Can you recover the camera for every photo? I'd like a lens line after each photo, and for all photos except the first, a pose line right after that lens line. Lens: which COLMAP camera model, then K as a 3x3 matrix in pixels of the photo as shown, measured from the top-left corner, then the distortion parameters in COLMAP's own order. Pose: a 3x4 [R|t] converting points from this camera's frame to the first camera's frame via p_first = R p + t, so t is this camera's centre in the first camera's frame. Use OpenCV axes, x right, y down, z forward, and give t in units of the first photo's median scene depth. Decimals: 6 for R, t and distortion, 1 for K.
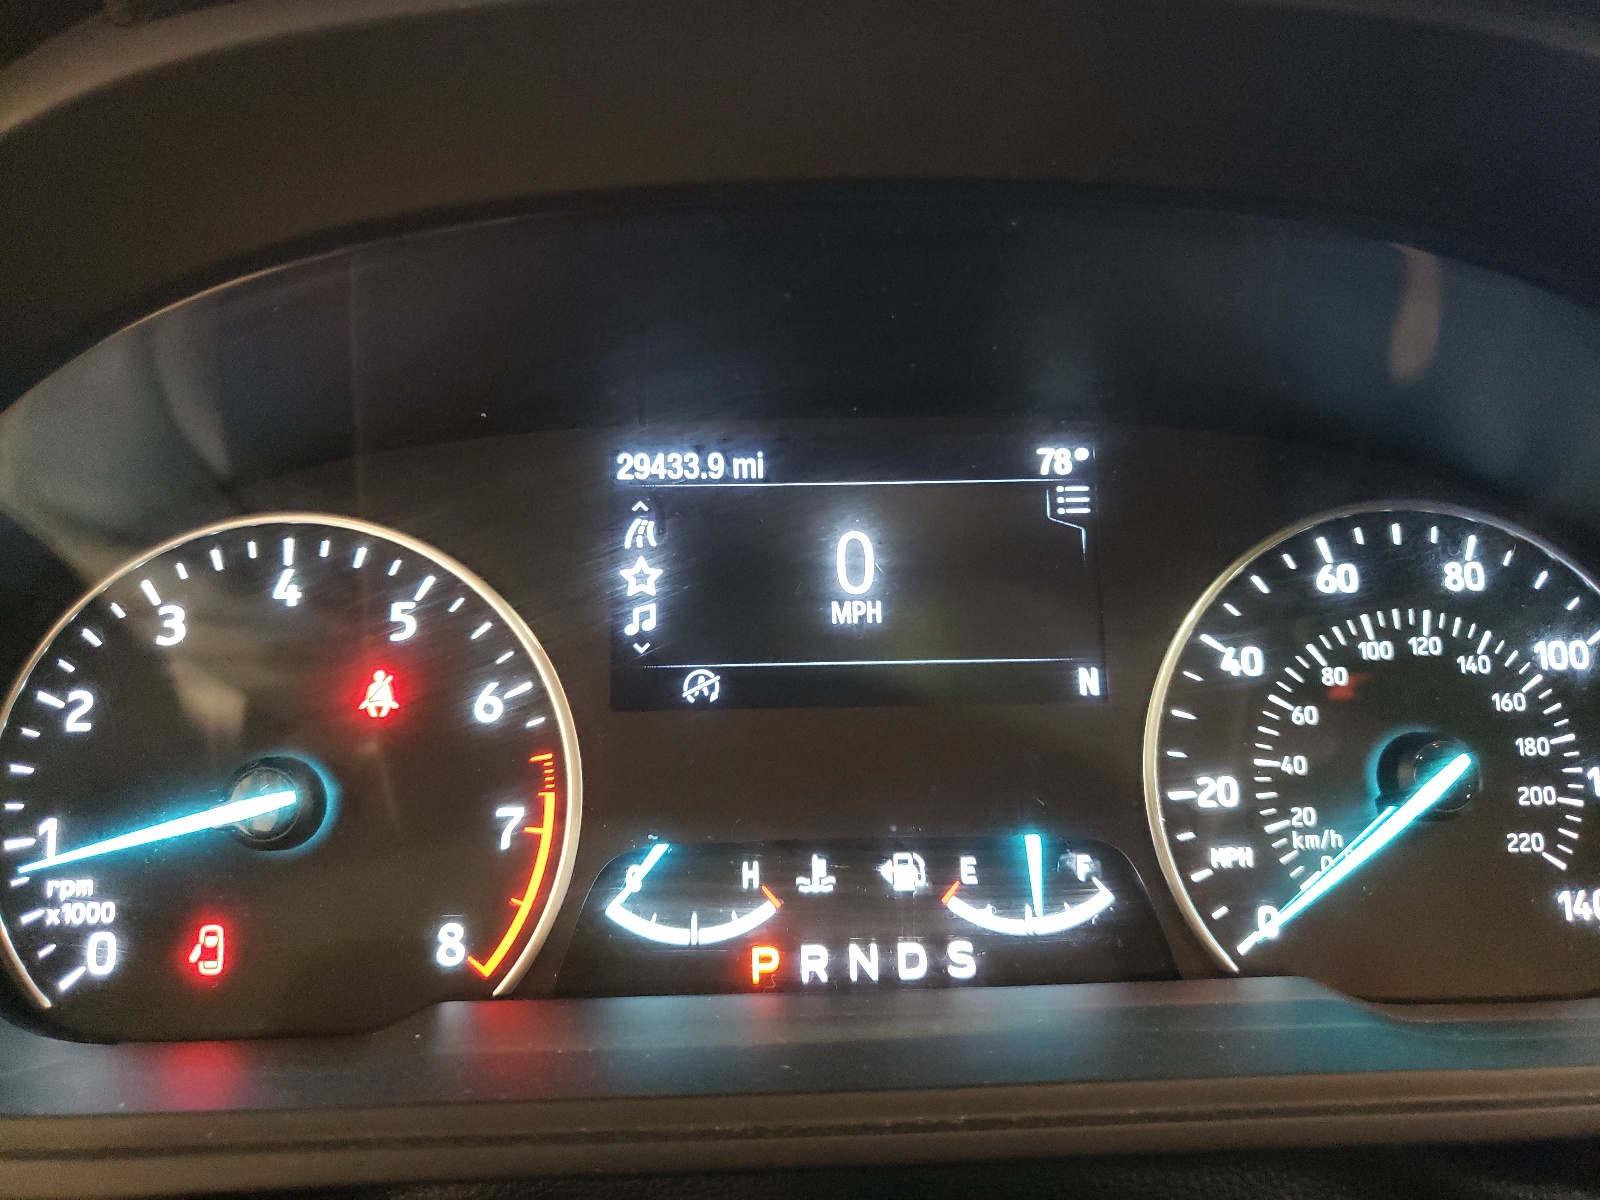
lens RADIAL K [[1245.0, 0, 802.2], [0, 1245.0, 606.1], [0, 0, 1]] dist [-0.012481, -0.002927]
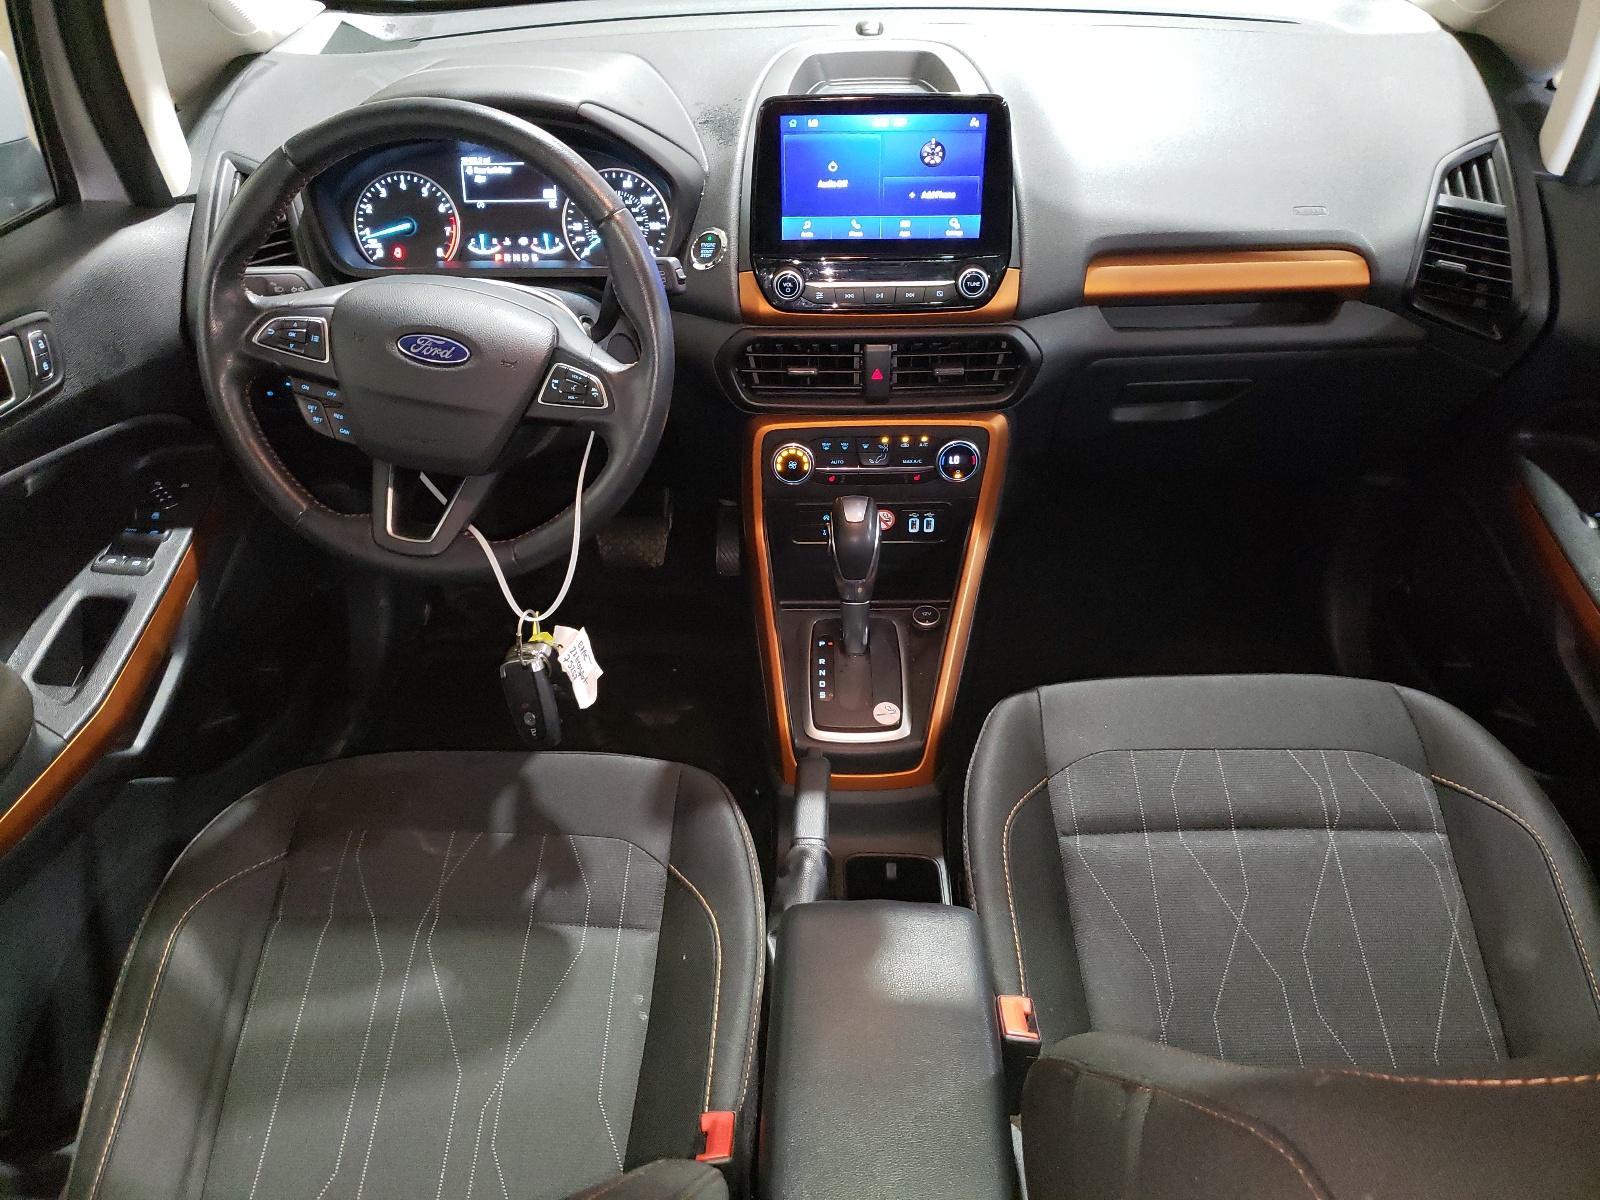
lens RADIAL K [[1245.0, 0, 794.0], [0, 1245.0, 599.7], [0, 0, 1]] dist [-0.012481, -0.002927]
pose [[0.998351, 0.031990, -0.047666, 1.591690], [-0.007279, 0.894175, 0.447659, -0.828993], [0.056942, -0.446574, 0.892933, -4.508304]]
